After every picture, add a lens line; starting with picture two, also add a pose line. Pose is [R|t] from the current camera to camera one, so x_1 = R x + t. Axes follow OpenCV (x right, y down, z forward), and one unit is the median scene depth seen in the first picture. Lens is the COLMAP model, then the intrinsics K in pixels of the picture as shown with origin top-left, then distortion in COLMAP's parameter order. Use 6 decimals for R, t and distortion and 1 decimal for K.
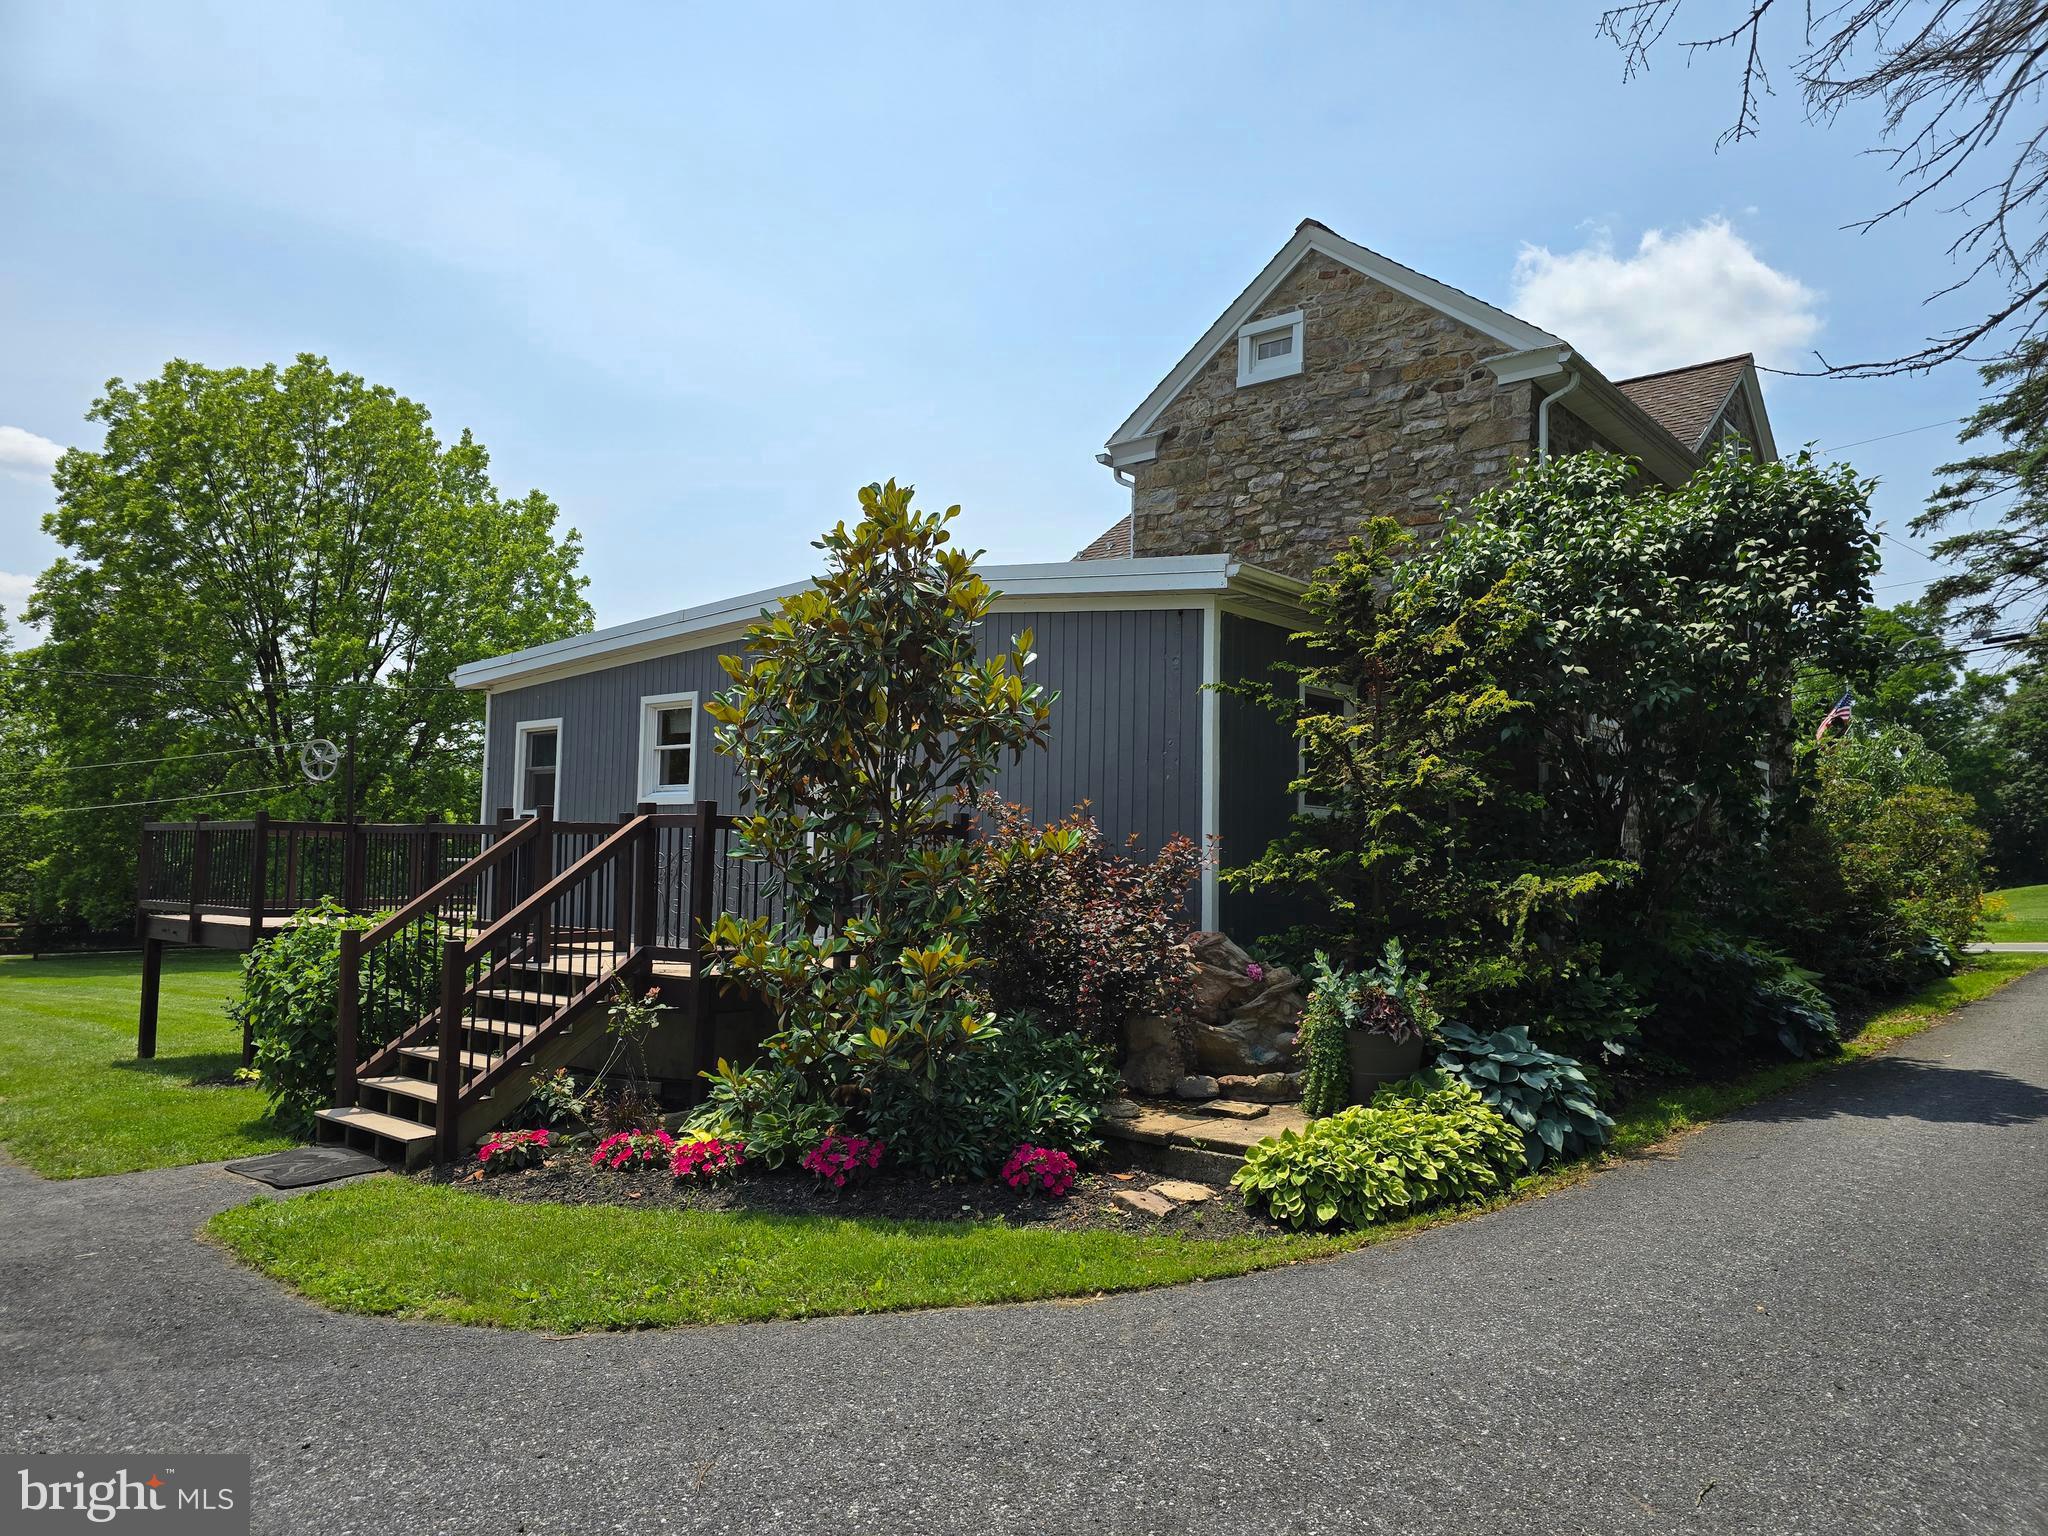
lens RADIAL K [[1345.5, 0, 1024.0], [0, 1345.5, 768.0], [0, 0, 1]] dist [0.055179, -0.038883]
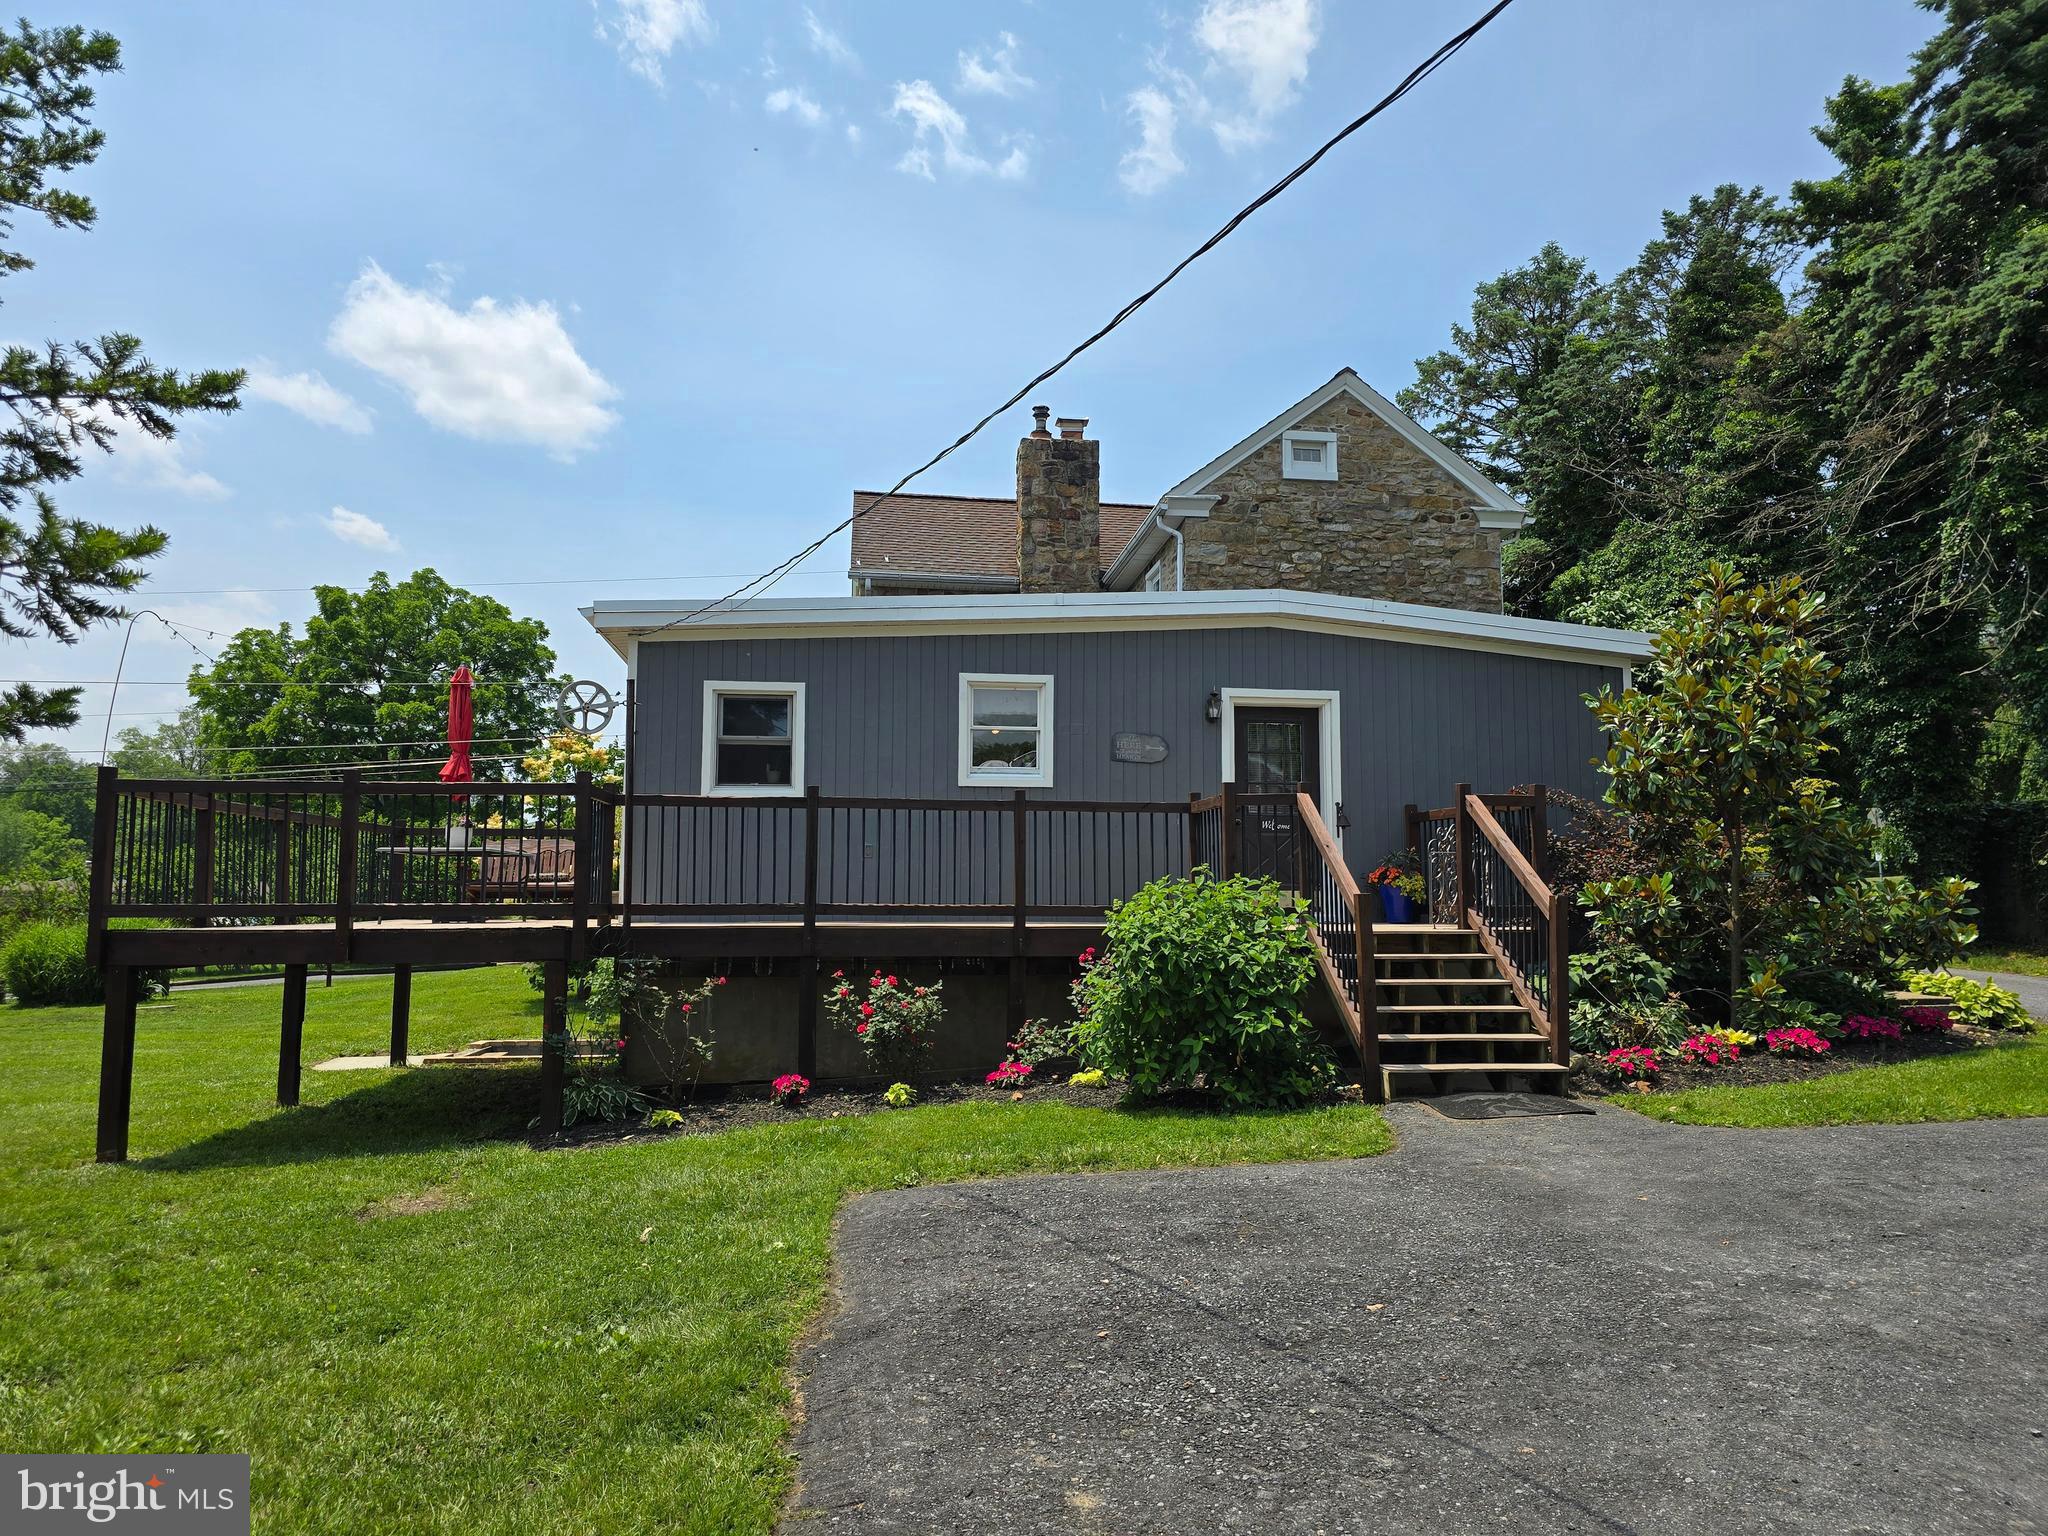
lens RADIAL K [[1345.5, 0, 1024.0], [0, 1345.5, 768.0], [0, 0, 1]] dist [0.055179, -0.038883]
pose [[0.688873, 0.054426, 0.722836, -0.916578], [-0.042031, 0.998499, -0.035127, 0.044846], [-0.723662, -0.006183, 0.690126, 0.303818]]
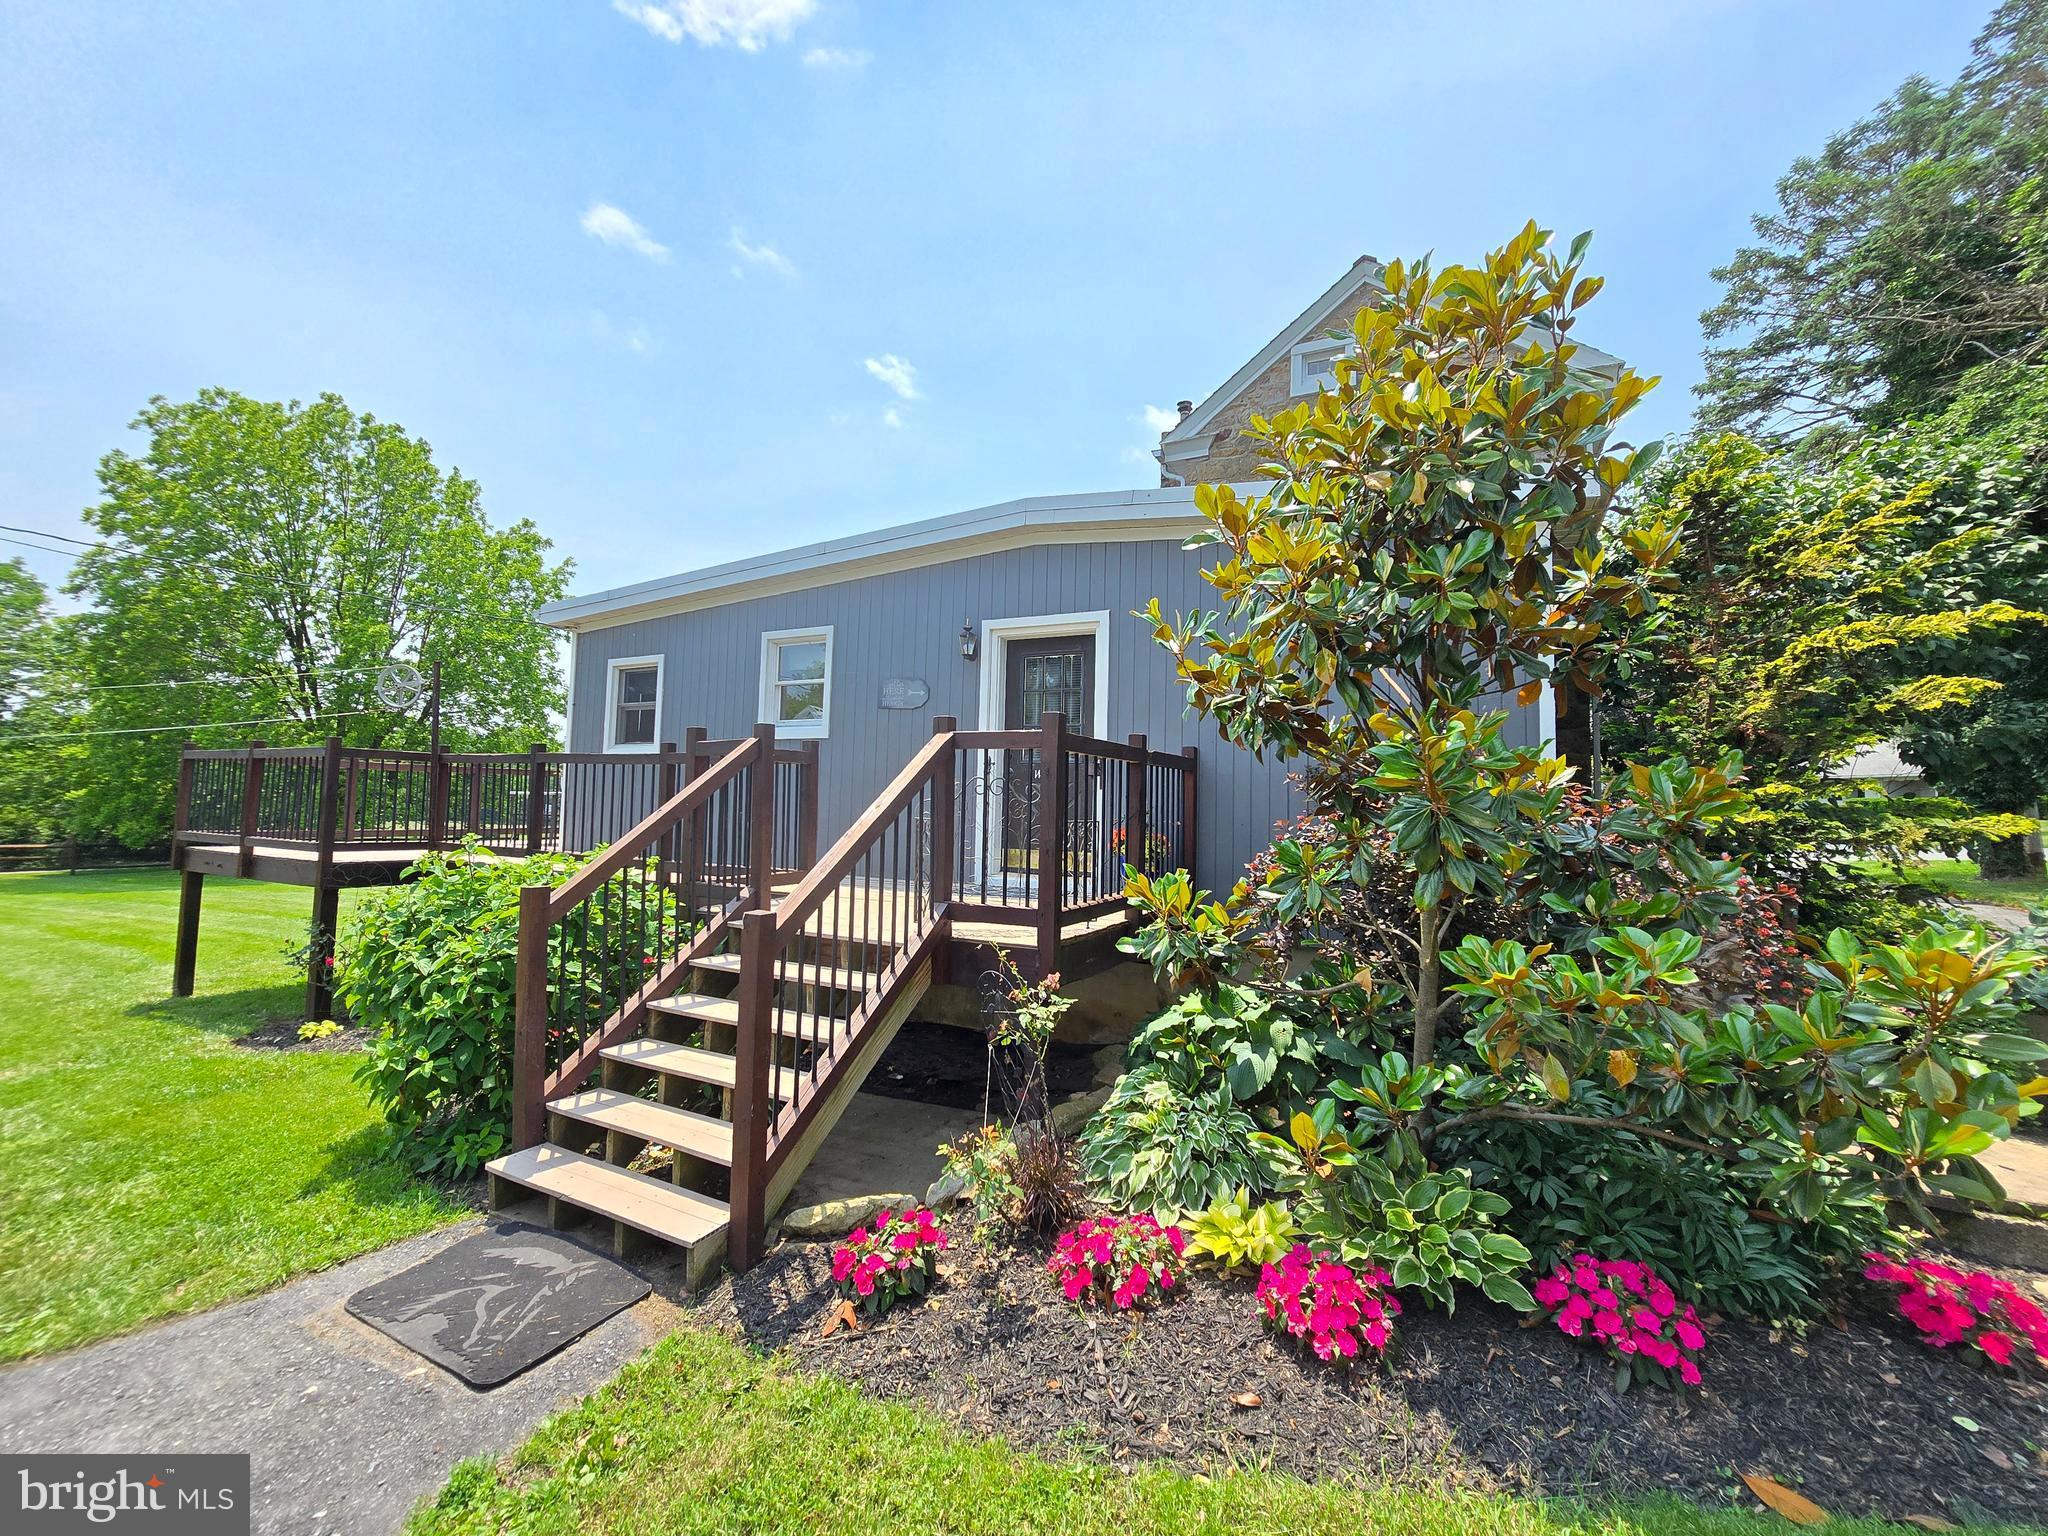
lens RADIAL K [[837.3, 0, 1024.6], [0, 837.3, 749.2], [0, 0, 1]] dist [-0.000603, 0.001154]
pose [[0.976233, 0.020496, 0.215752, -0.220478], [-0.022168, 0.999740, 0.005333, 0.026277], [-0.215586, -0.009989, 0.976434, 0.339319]]
